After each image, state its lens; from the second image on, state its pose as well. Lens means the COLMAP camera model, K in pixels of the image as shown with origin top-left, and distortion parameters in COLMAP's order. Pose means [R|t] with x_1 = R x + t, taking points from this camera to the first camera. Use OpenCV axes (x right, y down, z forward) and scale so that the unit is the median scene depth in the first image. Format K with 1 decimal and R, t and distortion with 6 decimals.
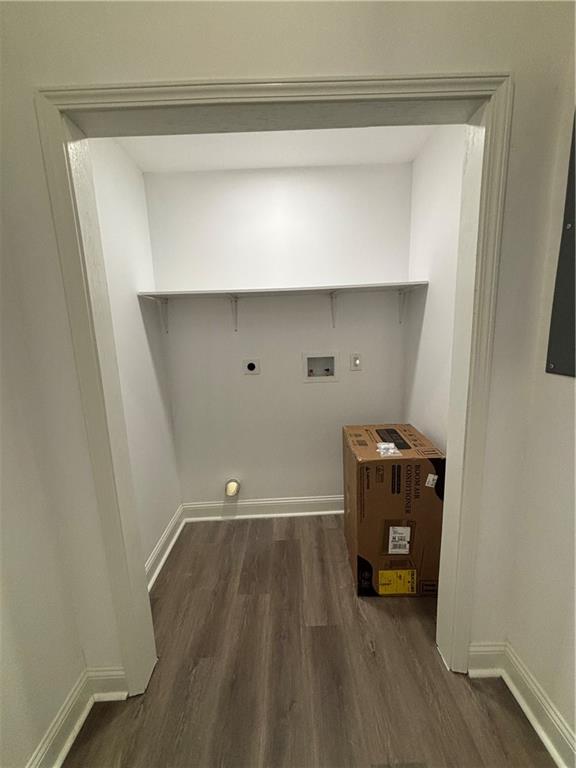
lens RADIAL K [[306.2, 0, 288.0], [0, 306.2, 384.0], [0, 0, 1]] dist [0.003159, 0.000420]
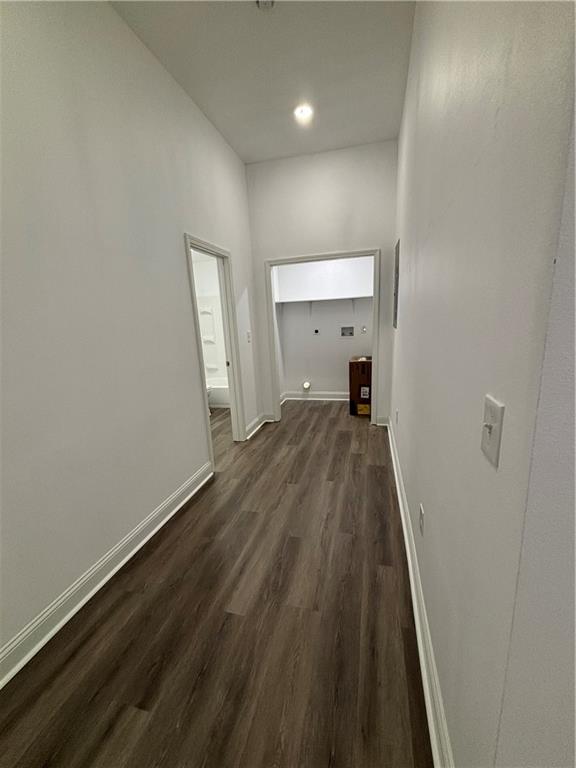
lens RADIAL K [[306.2, 0, 288.0], [0, 306.2, 384.0], [0, 0, 1]] dist [0.003159, 0.000420]
pose [[0.963908, 0.049562, -0.261582, 0.323778], [-0.036955, 0.997916, 0.052901, 0.248002], [0.263659, -0.041325, 0.963730, -1.426626]]
